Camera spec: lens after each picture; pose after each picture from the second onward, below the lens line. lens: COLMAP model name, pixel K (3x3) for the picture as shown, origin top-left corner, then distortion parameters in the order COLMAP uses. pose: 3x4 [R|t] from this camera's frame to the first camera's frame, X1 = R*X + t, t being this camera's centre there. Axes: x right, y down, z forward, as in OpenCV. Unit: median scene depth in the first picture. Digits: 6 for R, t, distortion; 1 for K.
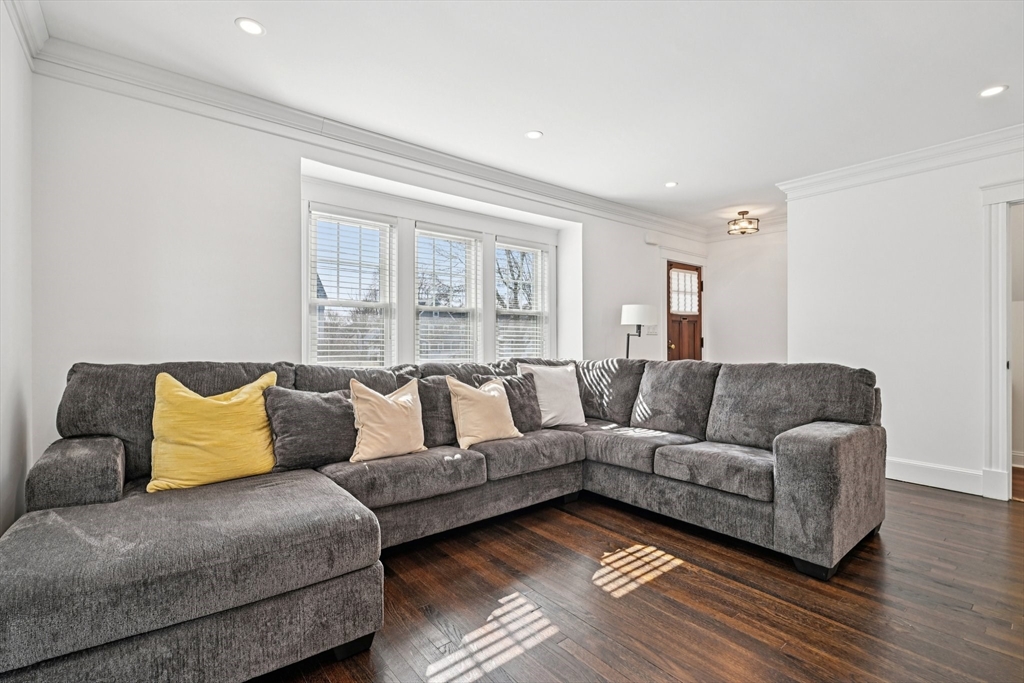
lens RADIAL K [[463.6, 0, 511.2], [0, 463.6, 341.2], [0, 0, 1]] dist [0.000401, 0.000523]
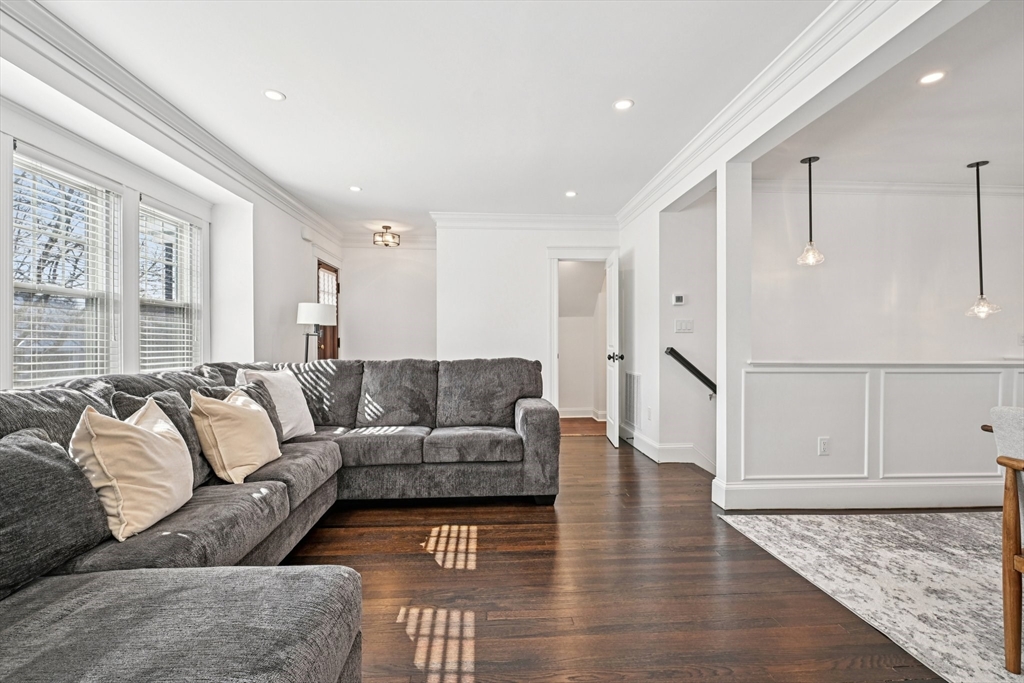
lens RADIAL K [[463.6, 0, 509.8], [0, 463.6, 342.8], [0, 0, 1]] dist [0.000401, 0.000523]
pose [[0.579308, -0.001241, 0.815108, -0.462279], [-0.001641, 0.999995, 0.002688, -0.001055], [-0.815107, -0.002895, 0.579303, 0.199246]]
